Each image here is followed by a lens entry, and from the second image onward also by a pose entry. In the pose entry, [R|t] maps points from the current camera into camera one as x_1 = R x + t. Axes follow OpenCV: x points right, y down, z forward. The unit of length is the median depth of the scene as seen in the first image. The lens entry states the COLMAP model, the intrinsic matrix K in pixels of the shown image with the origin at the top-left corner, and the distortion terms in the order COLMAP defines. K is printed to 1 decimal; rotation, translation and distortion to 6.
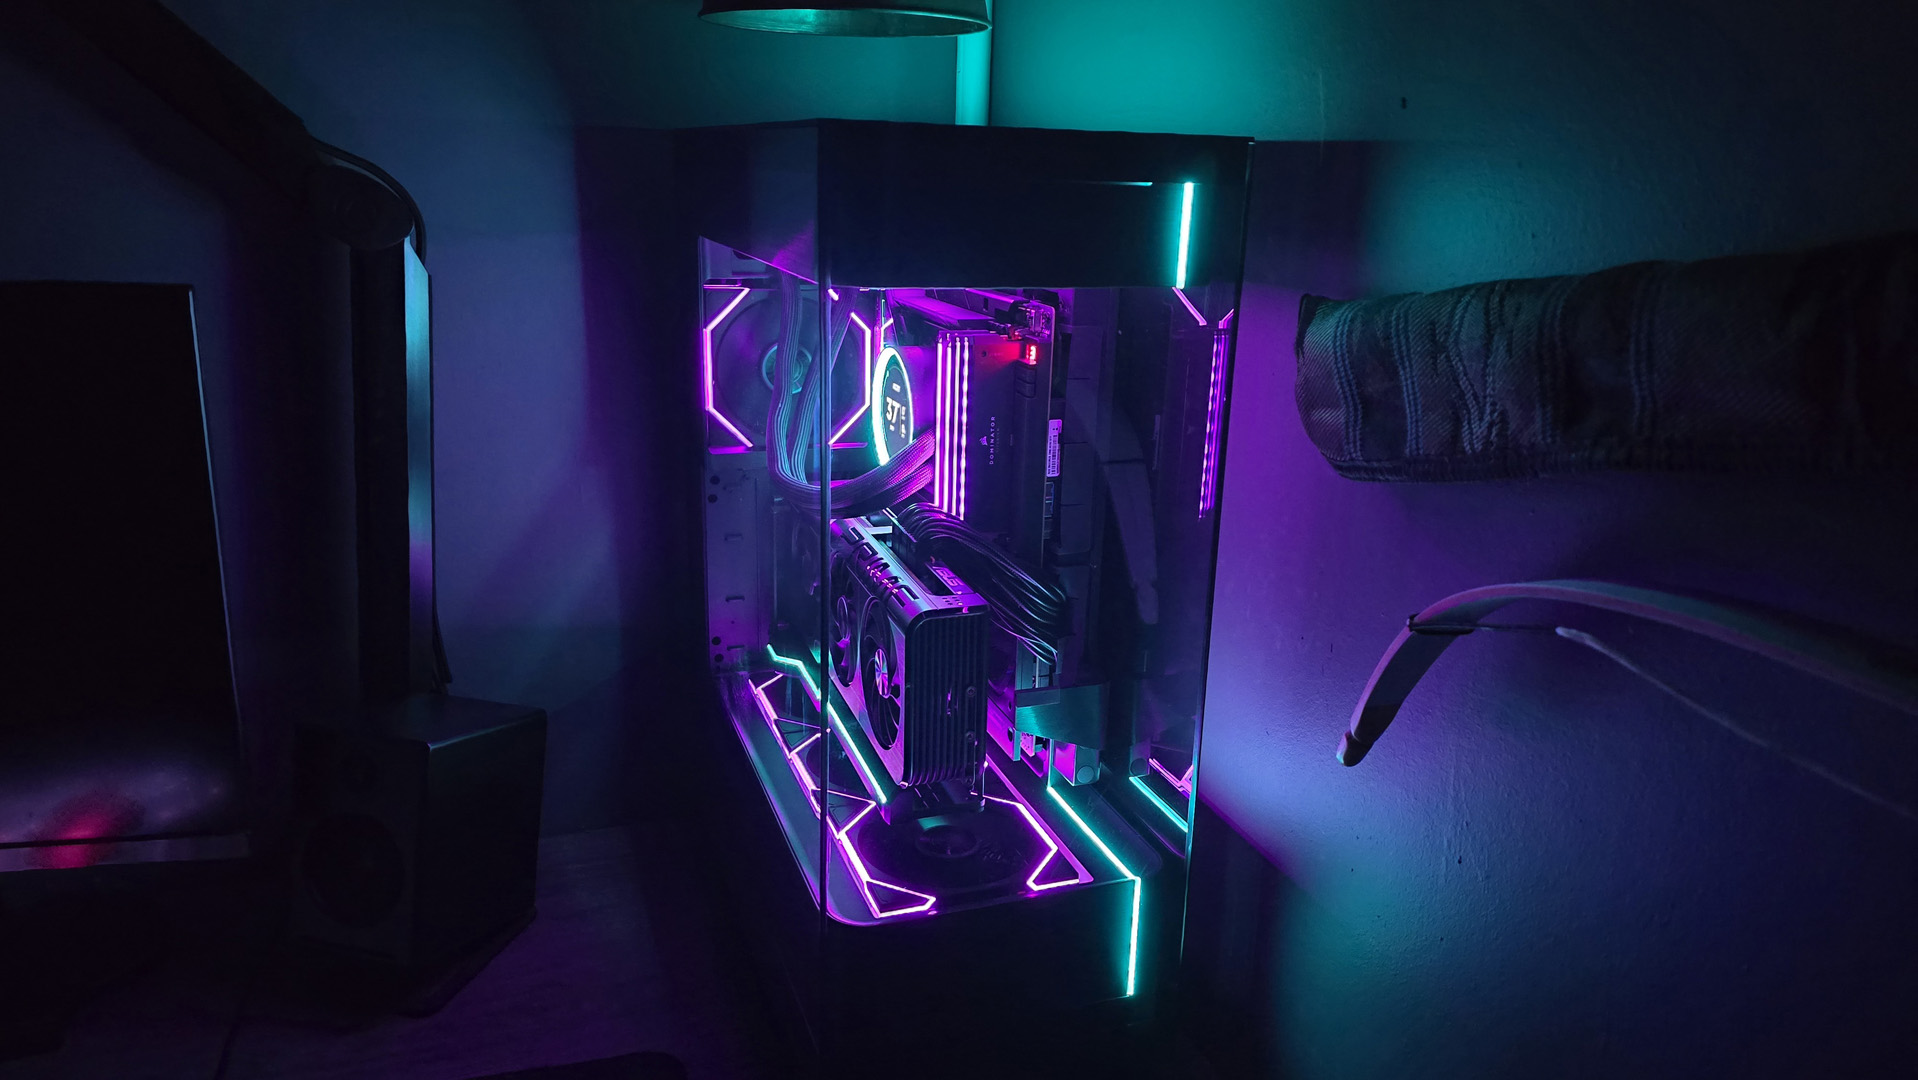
lens RADIAL K [[1301.6, 0, 984.9], [0, 1301.6, 549.0], [0, 0, 1]] dist [0.000064, -0.000072]
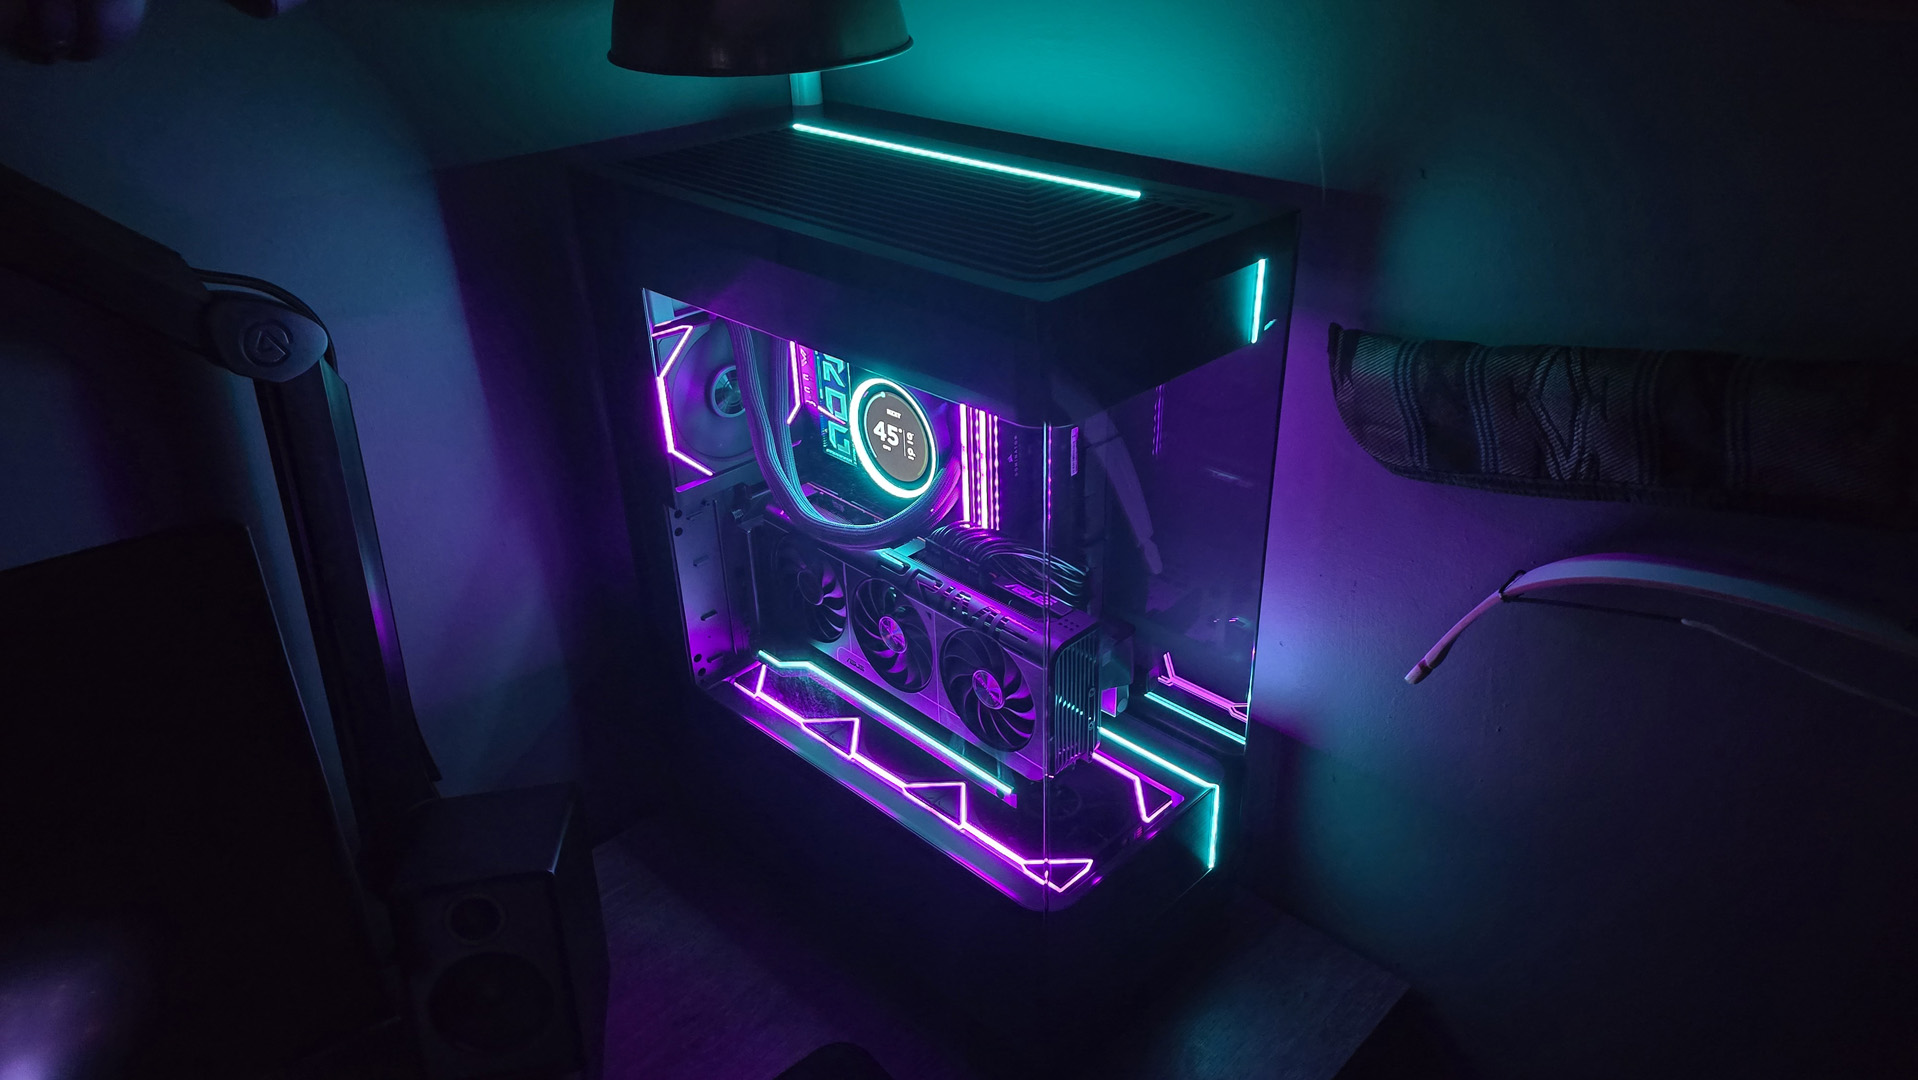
lens RADIAL K [[1297.9, 0, 959.0], [0, 1297.9, 540.0], [0, 0, 1]] dist [0.008056, -0.000128]
pose [[0.905551, -0.251977, 0.341300, -0.446769], [0.171640, 0.953323, 0.248424, -0.306311], [-0.387966, -0.166380, 0.906532, 0.007760]]
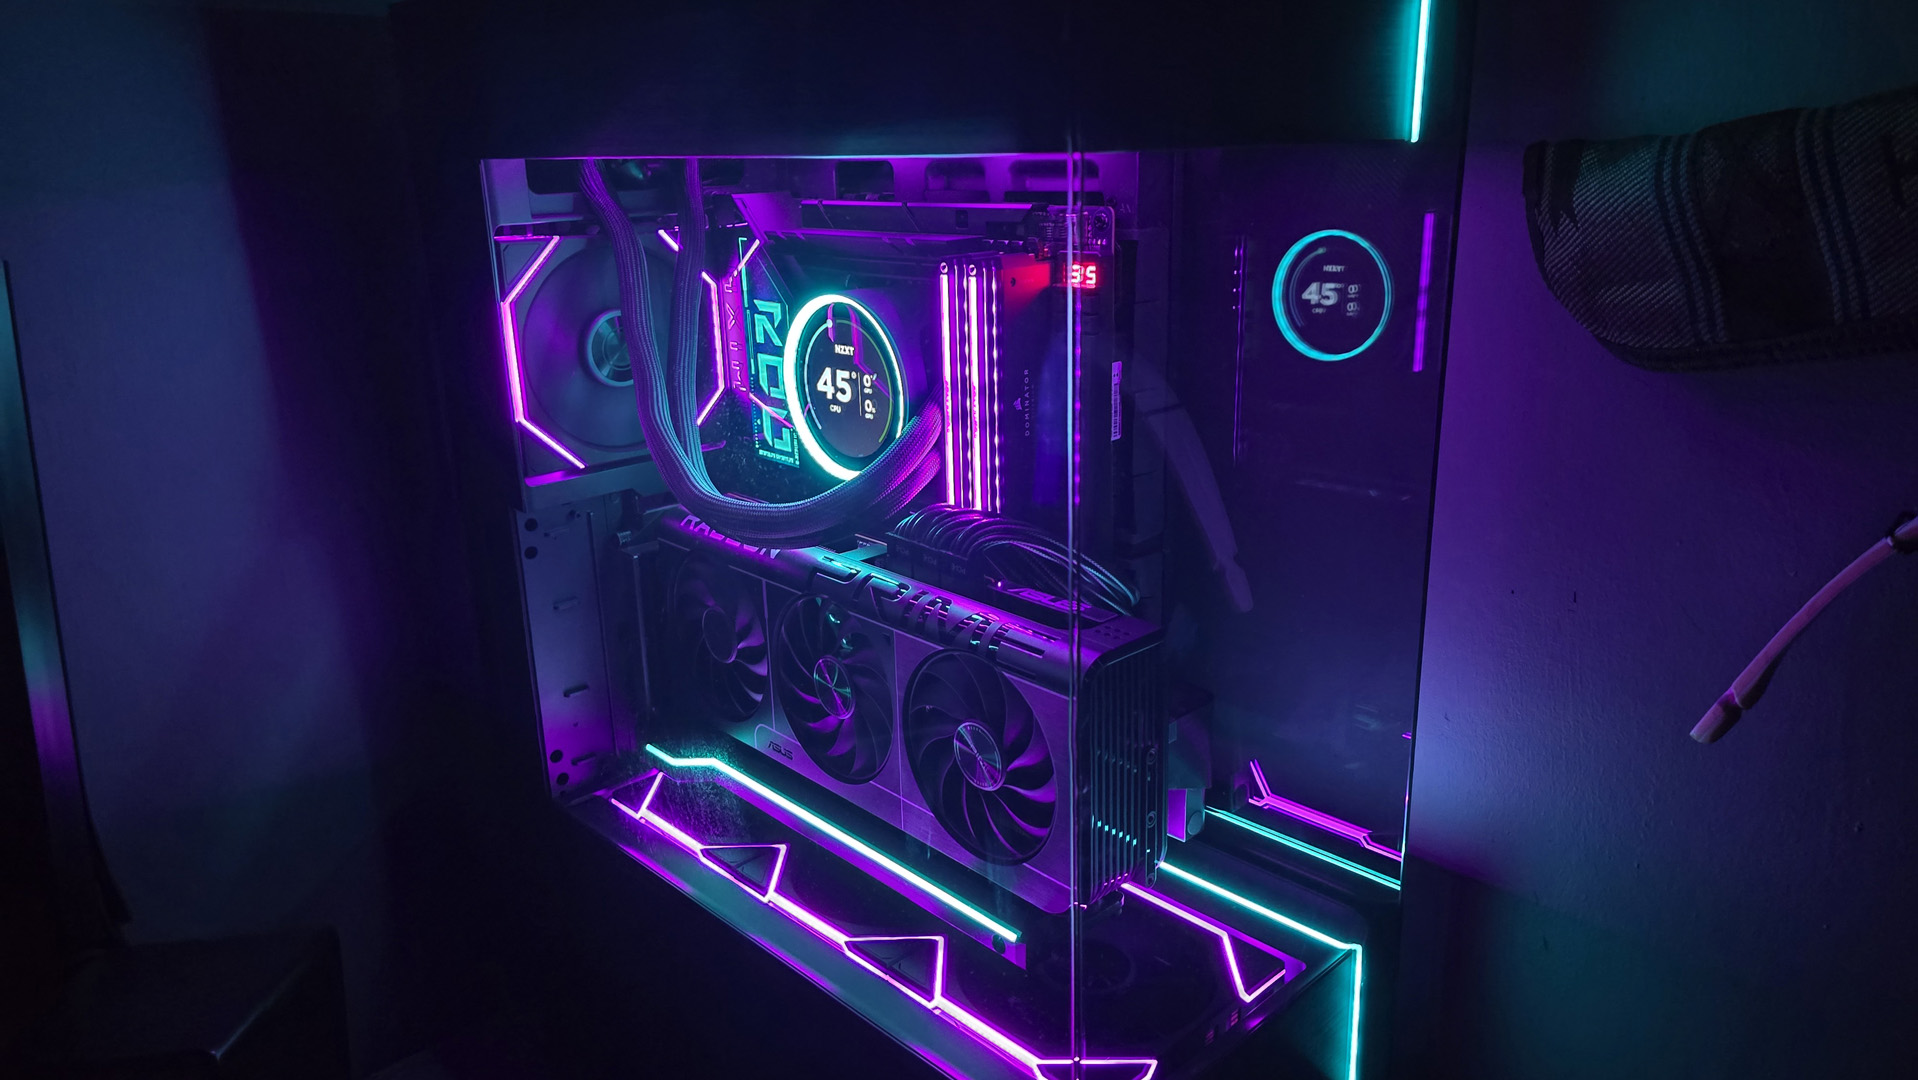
lens RADIAL K [[1297.9, 0, 959.0], [0, 1297.9, 540.0], [0, 0, 1]] dist [0.008056, -0.000128]
pose [[0.916845, -0.165214, 0.363455, -0.312747], [0.162853, 0.985943, 0.037366, -0.042911], [-0.364519, 0.024930, 0.930862, 0.358023]]
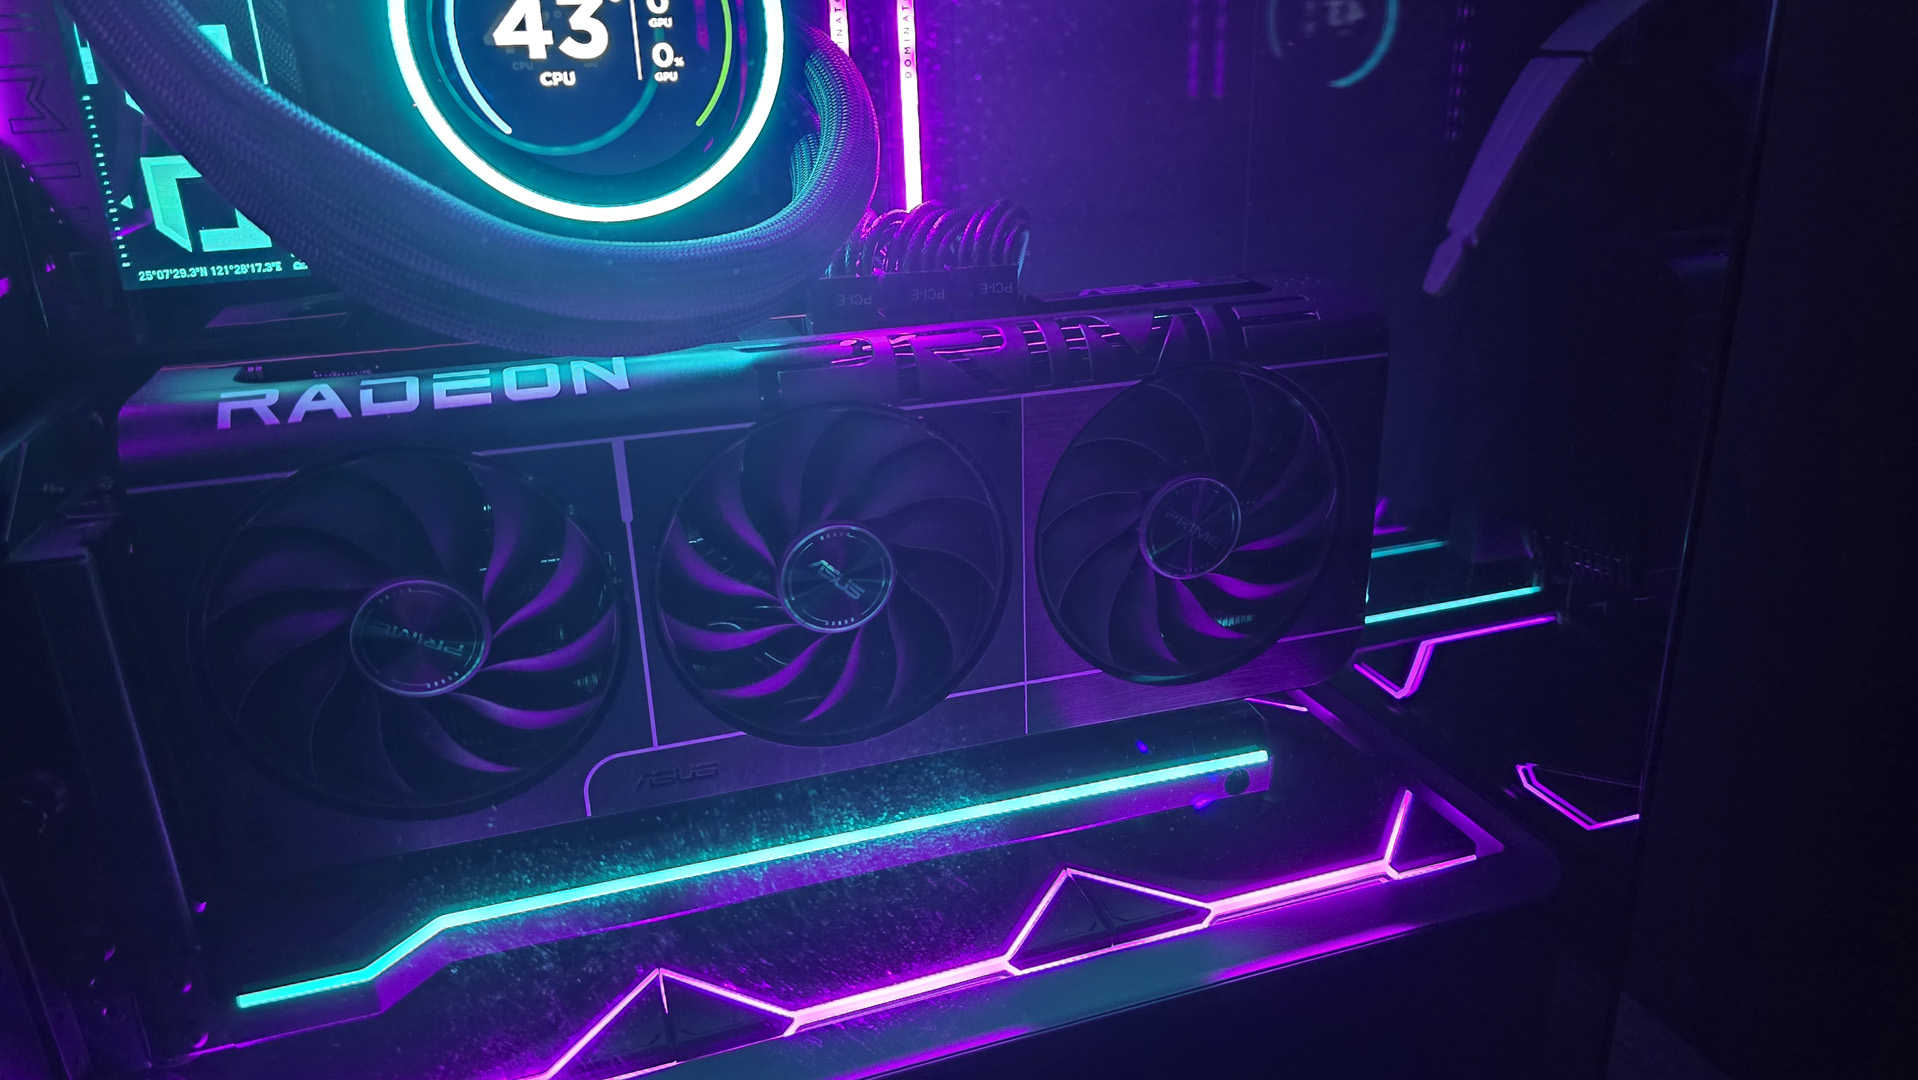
lens RADIAL K [[1297.9, 0, 959.0], [0, 1297.9, 540.0], [0, 0, 1]] dist [0.008056, -0.000128]
pose [[0.035178, -0.403027, 0.914512, -0.482312], [0.314812, 0.872960, 0.372606, -0.091373], [-0.948502, 0.274792, 0.157587, 0.982629]]
